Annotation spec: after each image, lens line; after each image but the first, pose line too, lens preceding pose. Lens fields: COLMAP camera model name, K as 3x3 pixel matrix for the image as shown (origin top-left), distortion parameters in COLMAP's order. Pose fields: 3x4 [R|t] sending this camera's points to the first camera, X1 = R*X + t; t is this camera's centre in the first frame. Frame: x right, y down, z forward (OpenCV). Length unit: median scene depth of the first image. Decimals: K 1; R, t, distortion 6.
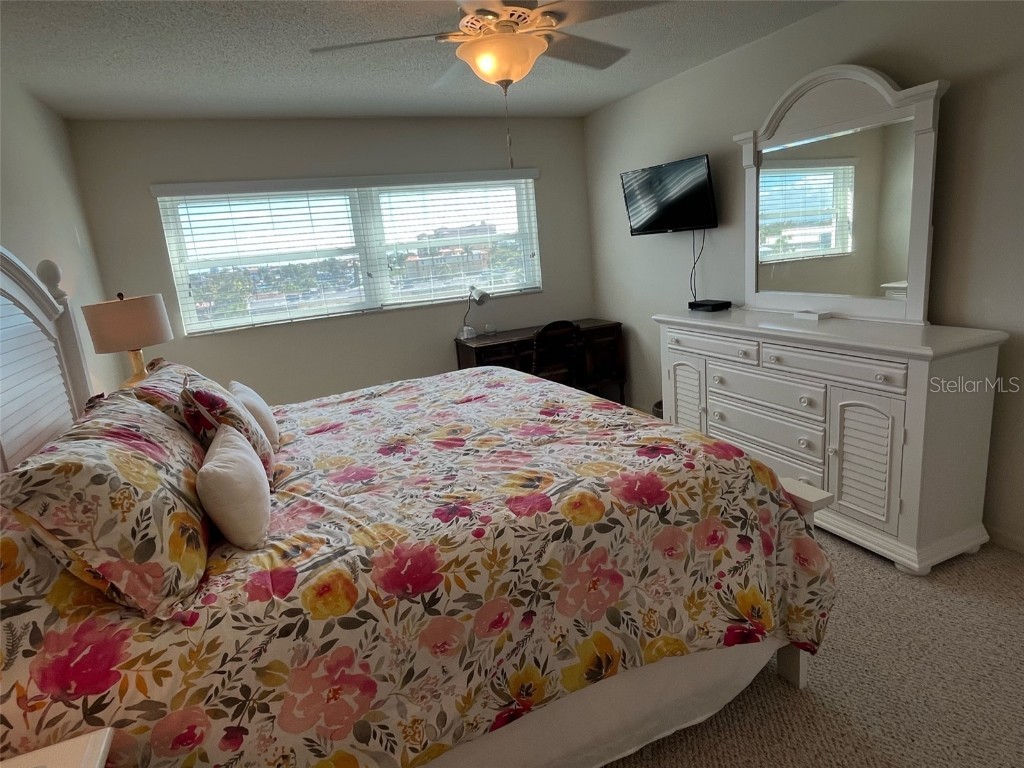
lens RADIAL K [[616.1, 0, 508.4], [0, 616.1, 378.3], [0, 0, 1]] dist [-0.006390, -0.000201]
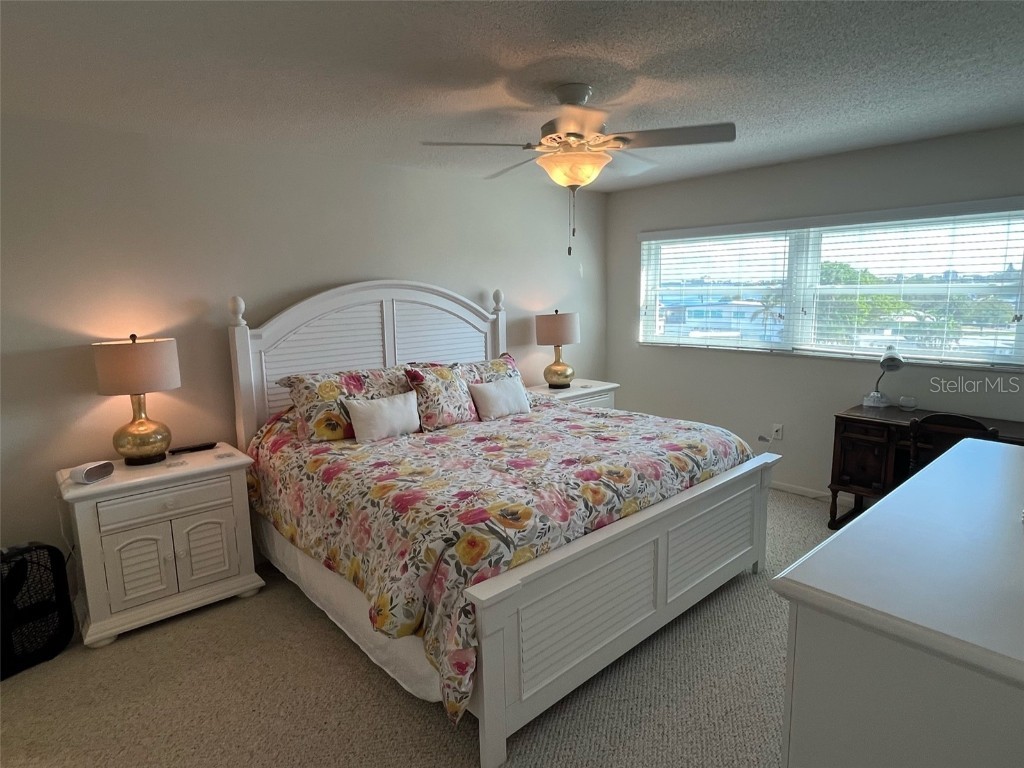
lens RADIAL K [[616.1, 0, 503.7], [0, 616.1, 388.4], [0, 0, 1]] dist [-0.006390, -0.000201]
pose [[0.266128, 0.242020, -0.933061, 1.287715], [-0.205192, 0.960006, 0.190484, -0.324619], [0.941845, 0.140763, 0.305145, 0.607457]]
